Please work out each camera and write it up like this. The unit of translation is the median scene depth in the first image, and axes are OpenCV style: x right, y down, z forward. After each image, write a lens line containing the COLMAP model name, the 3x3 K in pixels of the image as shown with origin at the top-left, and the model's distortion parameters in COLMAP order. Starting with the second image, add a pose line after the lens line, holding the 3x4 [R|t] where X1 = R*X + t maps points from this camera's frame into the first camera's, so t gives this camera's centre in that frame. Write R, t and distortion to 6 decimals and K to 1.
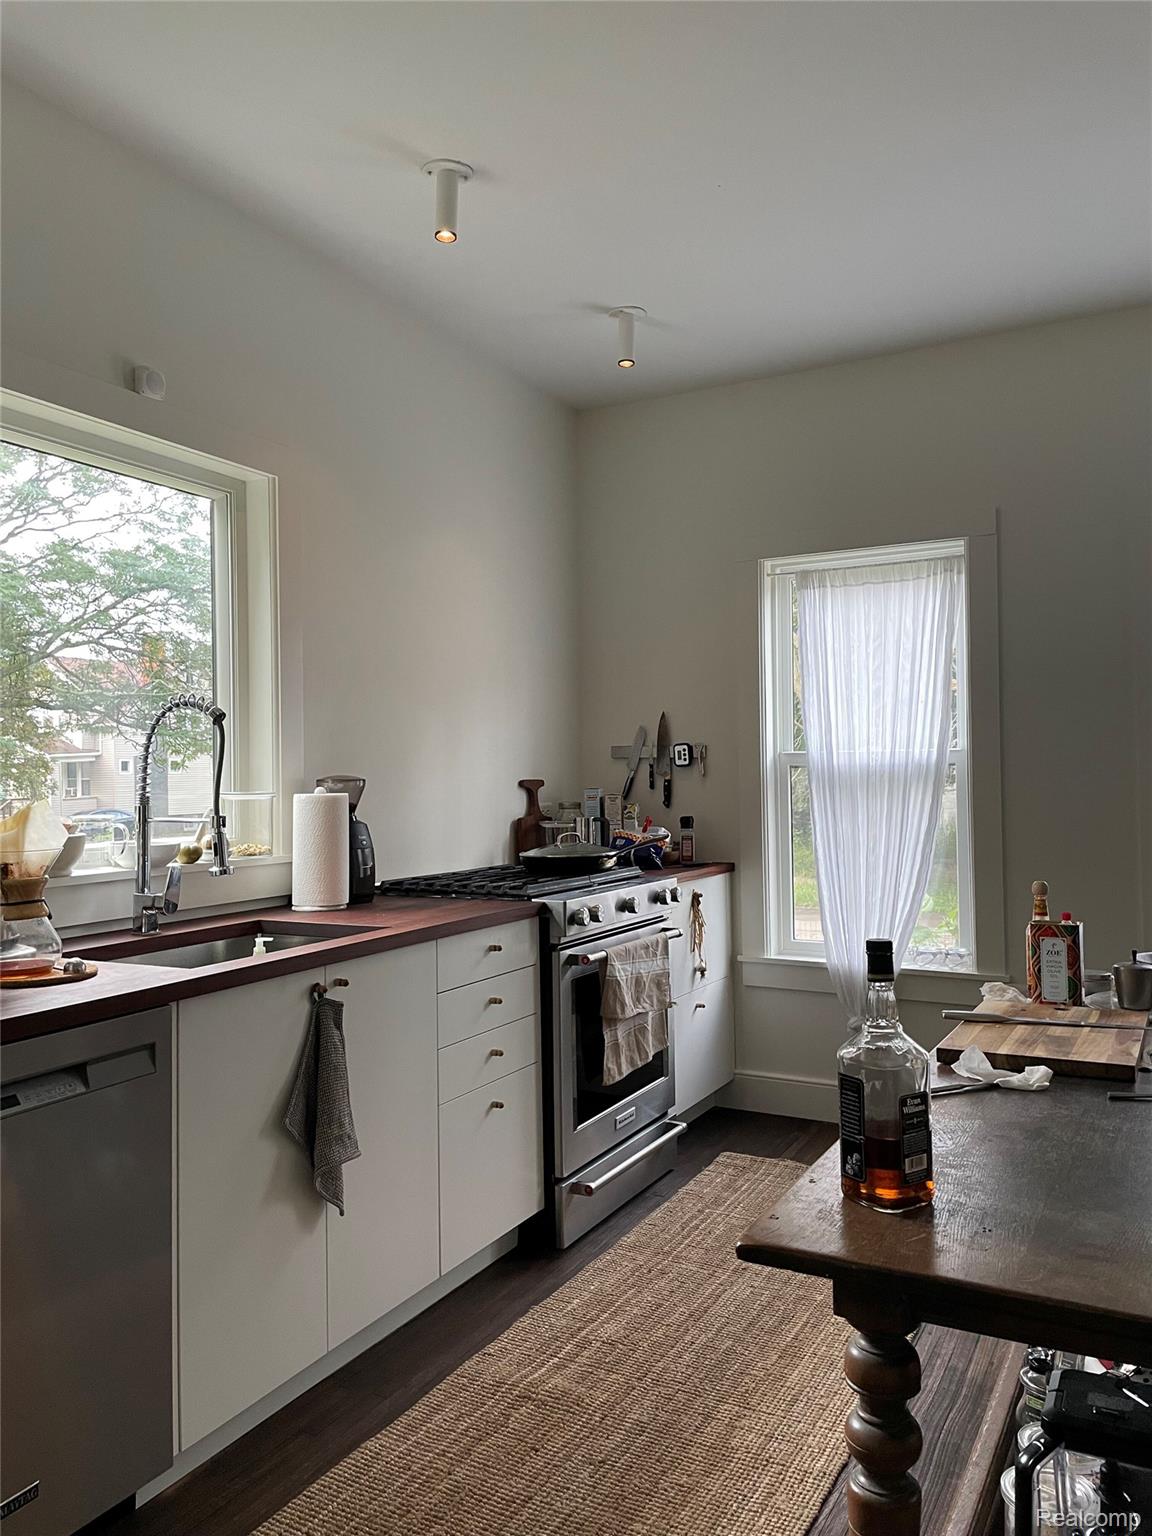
lens RADIAL K [[1157.1, 0, 574.2], [0, 1157.1, 760.0], [0, 0, 1]] dist [-0.000404, -0.010197]
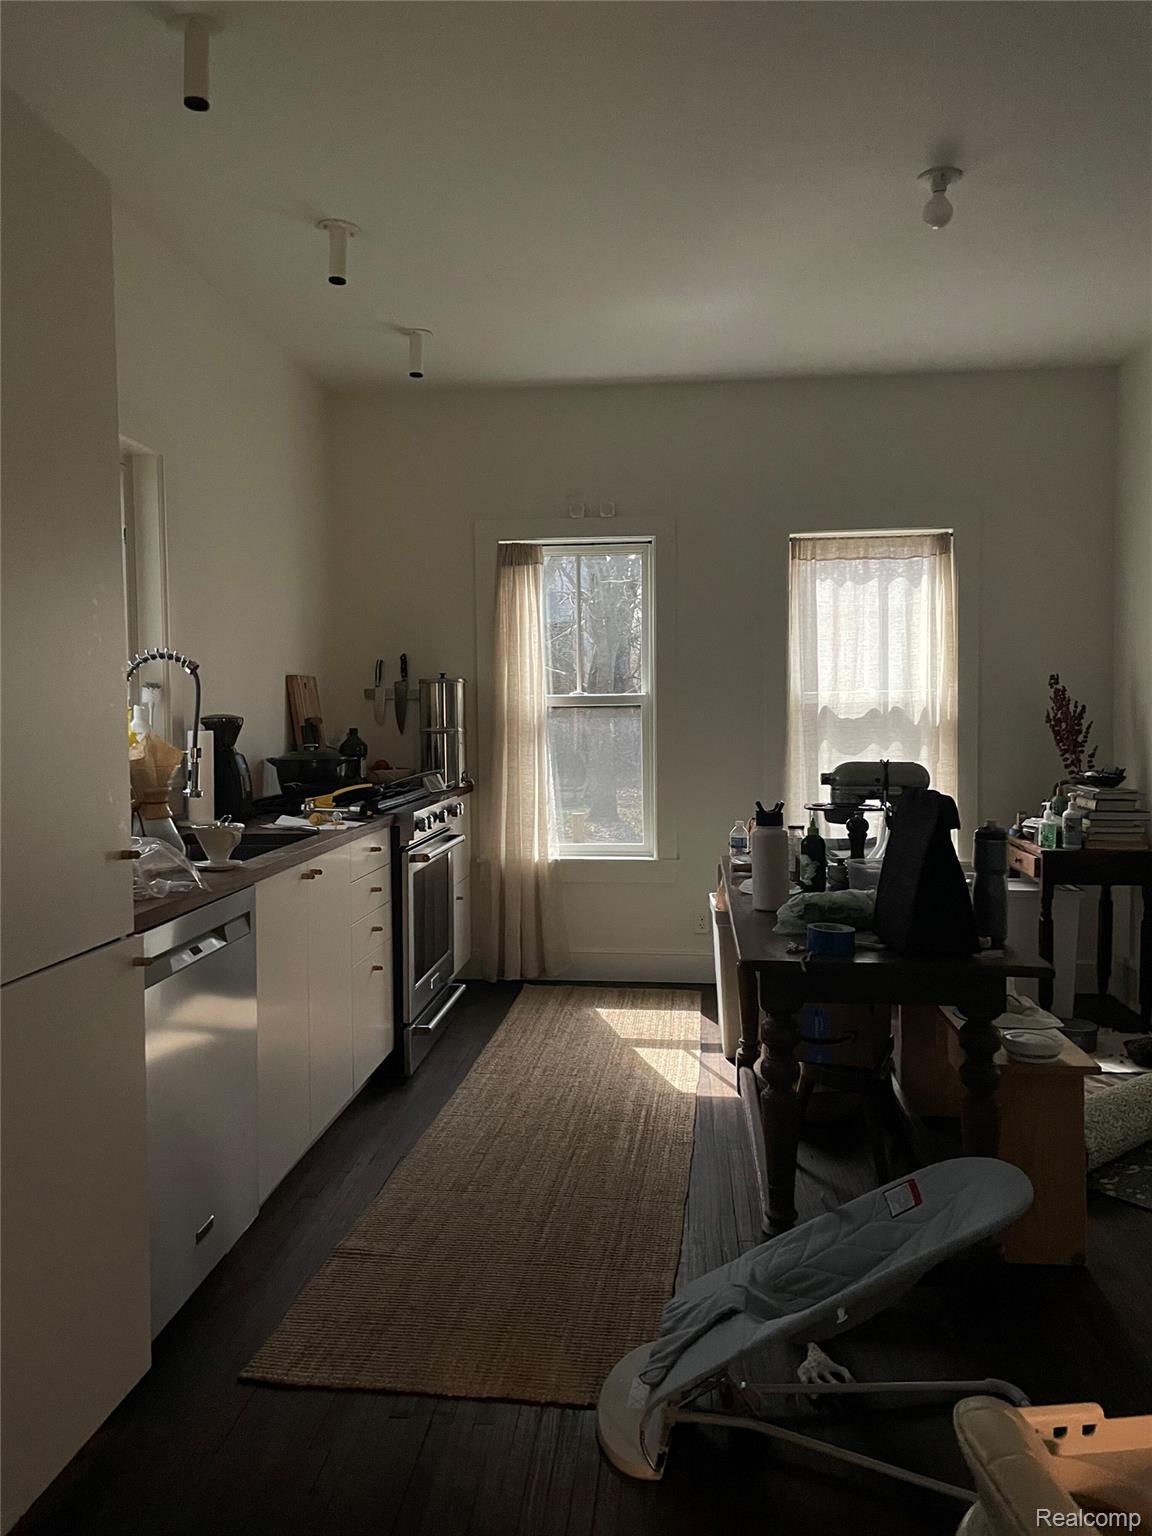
lens RADIAL K [[1157.1, 0, 576.2], [0, 1157.1, 771.5], [0, 0, 1]] dist [-0.000404, -0.010197]
pose [[0.918007, -0.015127, 0.396276, -0.350231], [-0.011303, 0.997868, 0.064277, -0.008716], [-0.396403, -0.063486, 0.915879, -0.253433]]
